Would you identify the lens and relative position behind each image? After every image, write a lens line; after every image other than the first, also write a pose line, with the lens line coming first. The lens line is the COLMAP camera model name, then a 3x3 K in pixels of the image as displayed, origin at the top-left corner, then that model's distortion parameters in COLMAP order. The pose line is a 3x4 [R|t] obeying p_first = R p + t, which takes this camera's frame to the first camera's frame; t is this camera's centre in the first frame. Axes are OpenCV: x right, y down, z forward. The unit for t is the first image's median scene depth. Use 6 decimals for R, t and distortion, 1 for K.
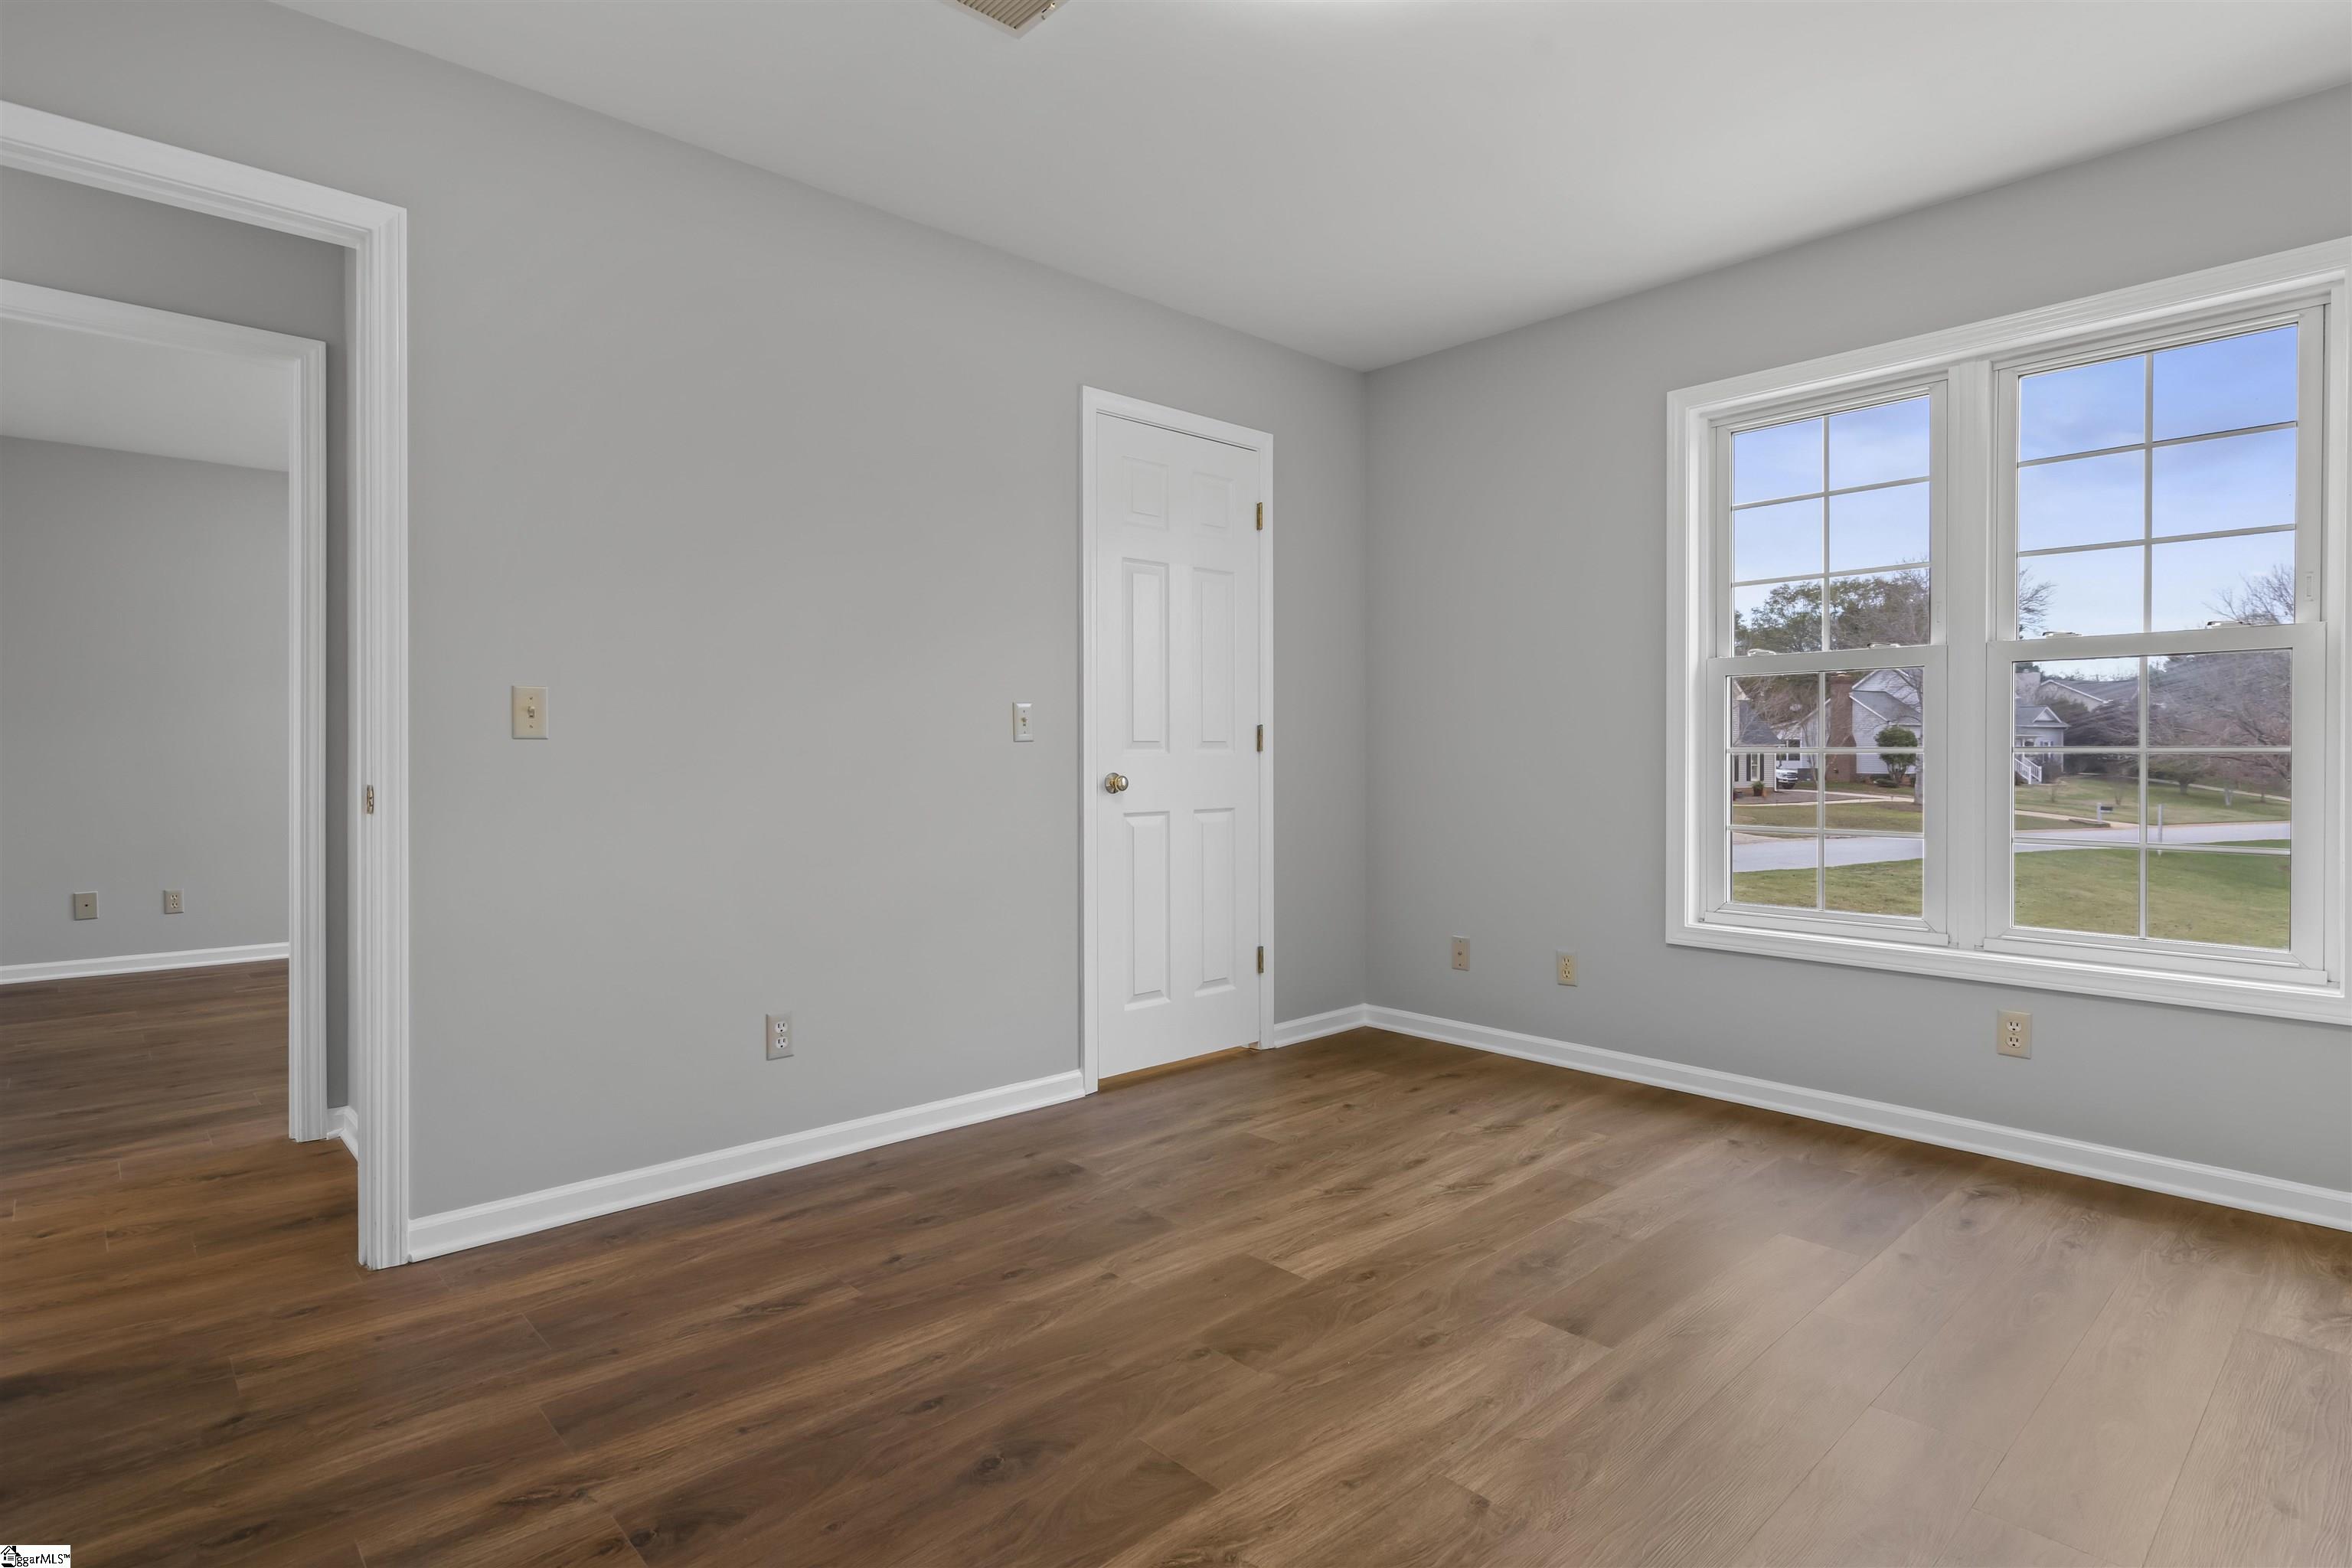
lens RADIAL K [[1200.6, 0, 1183.3], [0, 1200.6, 760.7], [0, 0, 1]] dist [0.006221, 0.001274]
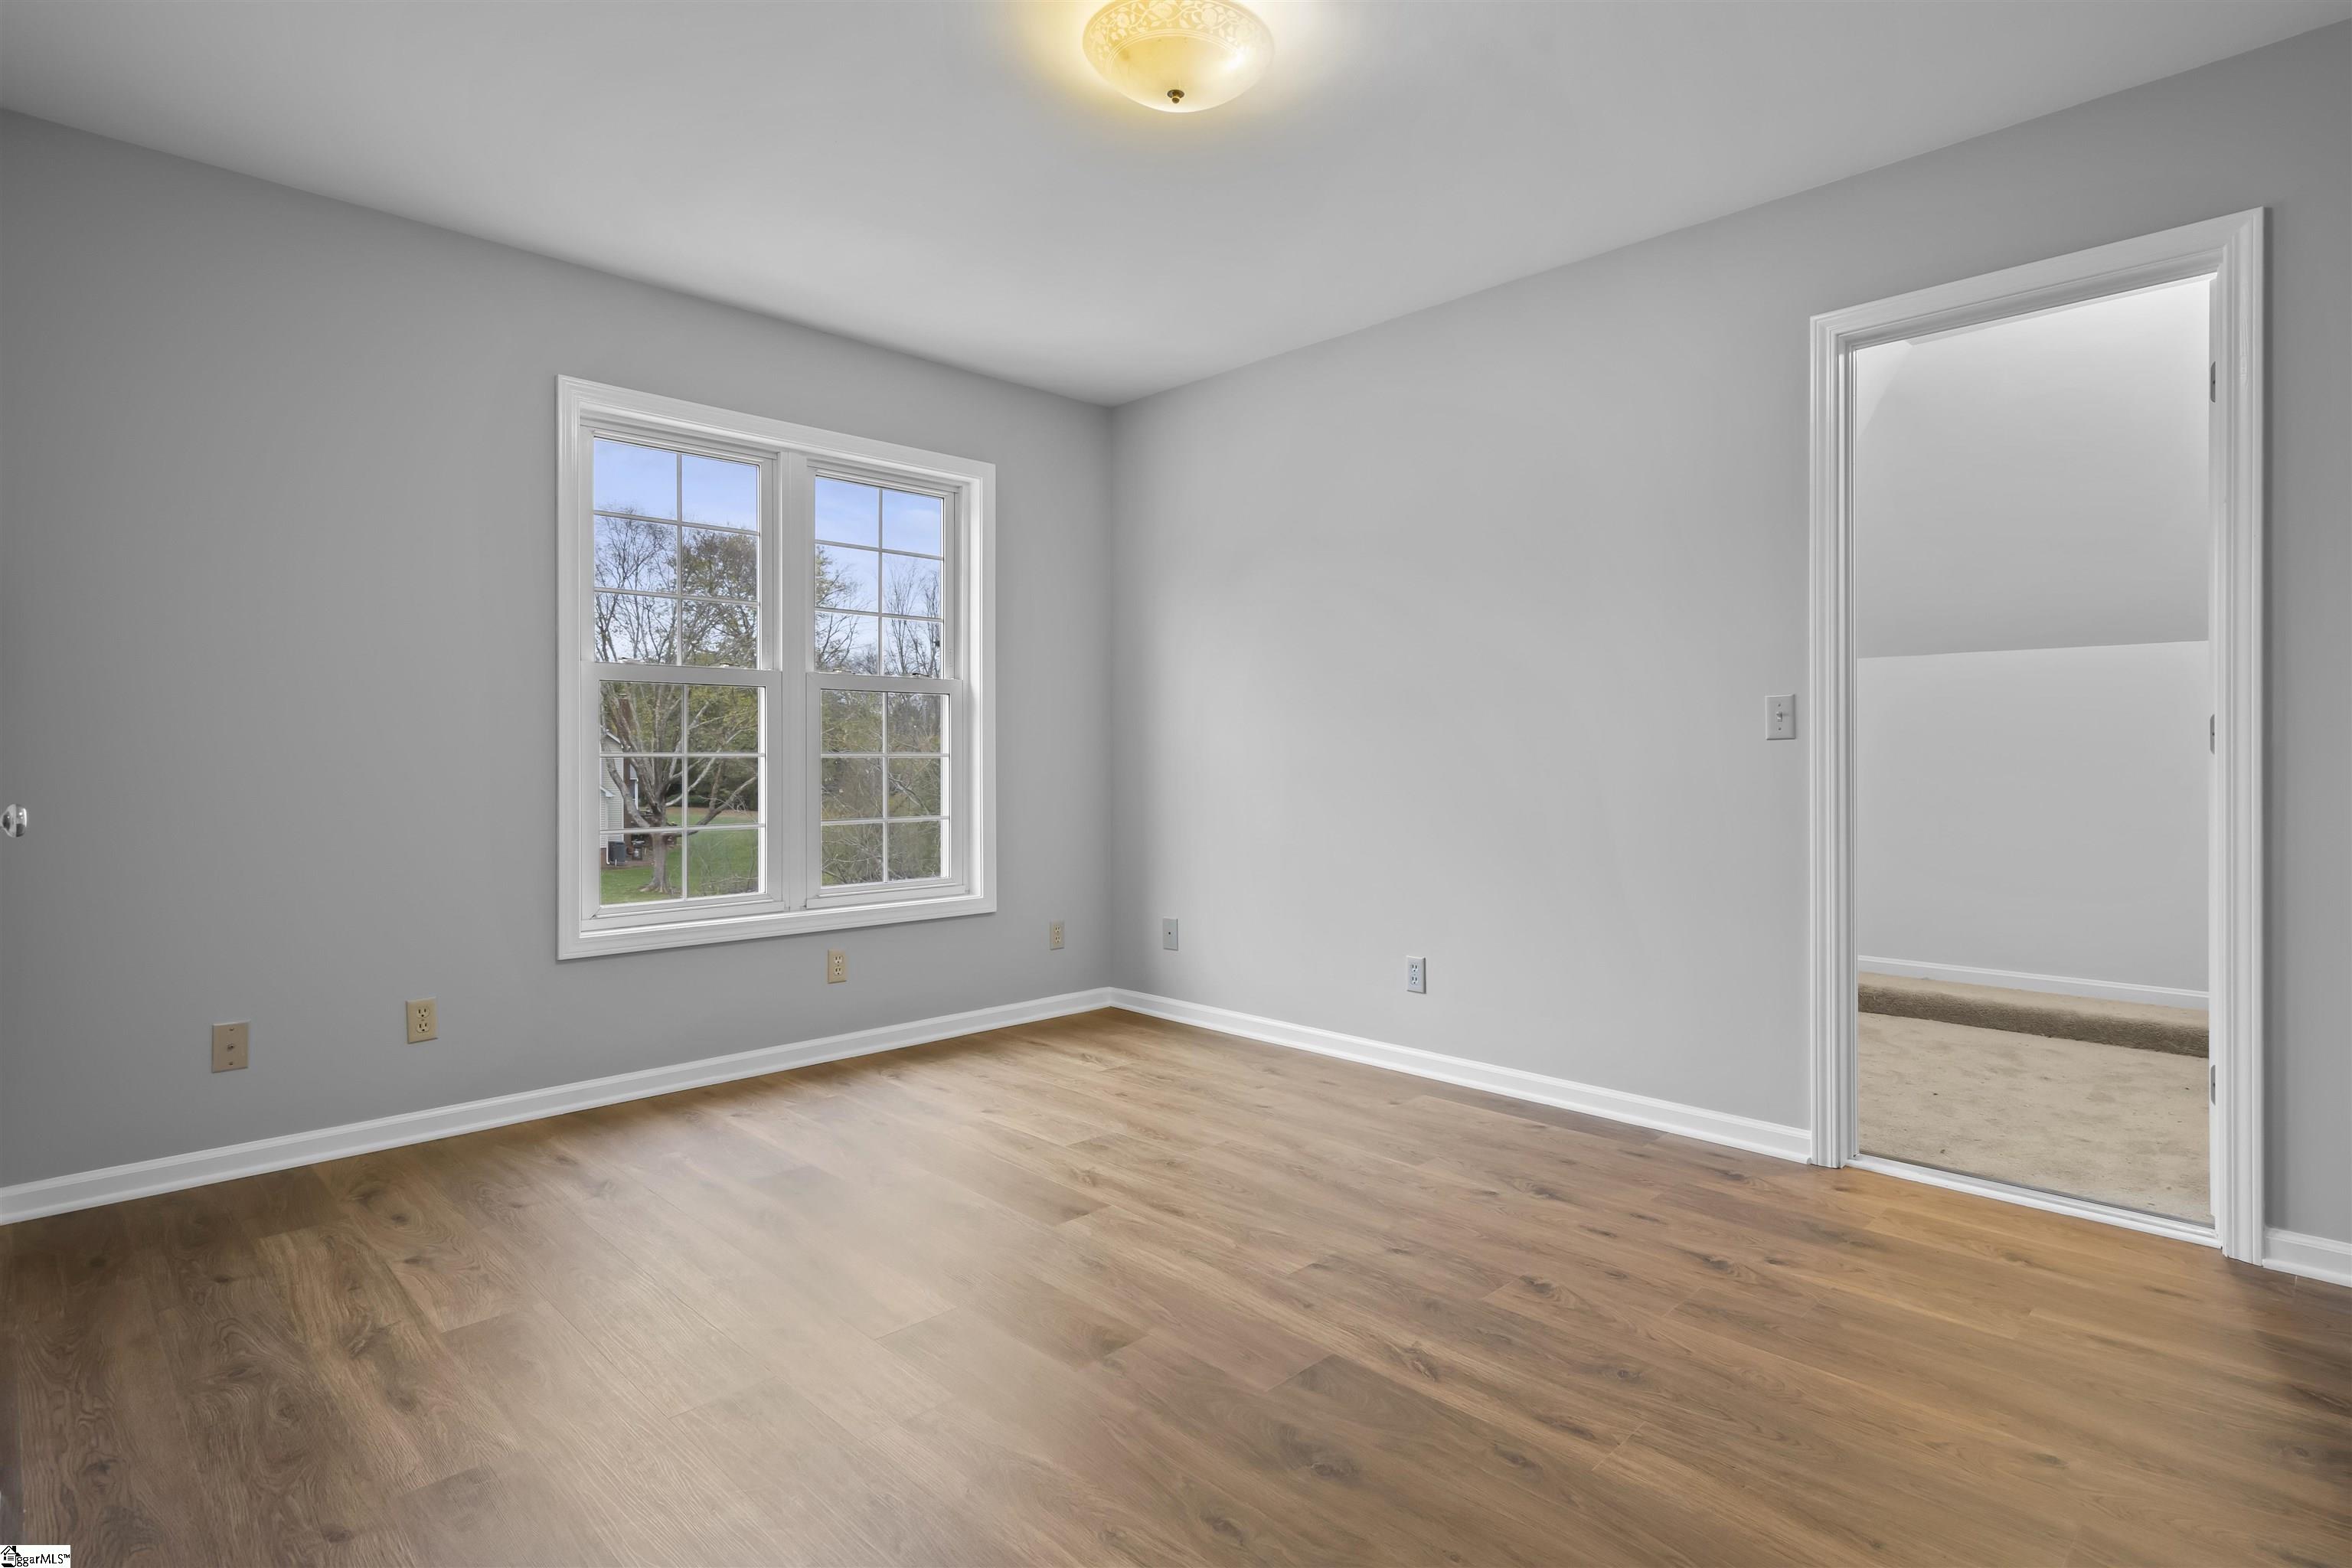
lens RADIAL K [[1200.6, 0, 1159.3], [0, 1200.6, 782.0], [0, 0, 1]] dist [0.006221, 0.001274]
pose [[-0.031198, -0.022182, 0.999267, -0.644167], [0.003082, 0.999747, 0.022289, -0.008616], [-0.999508, 0.003776, -0.031122, 0.653601]]
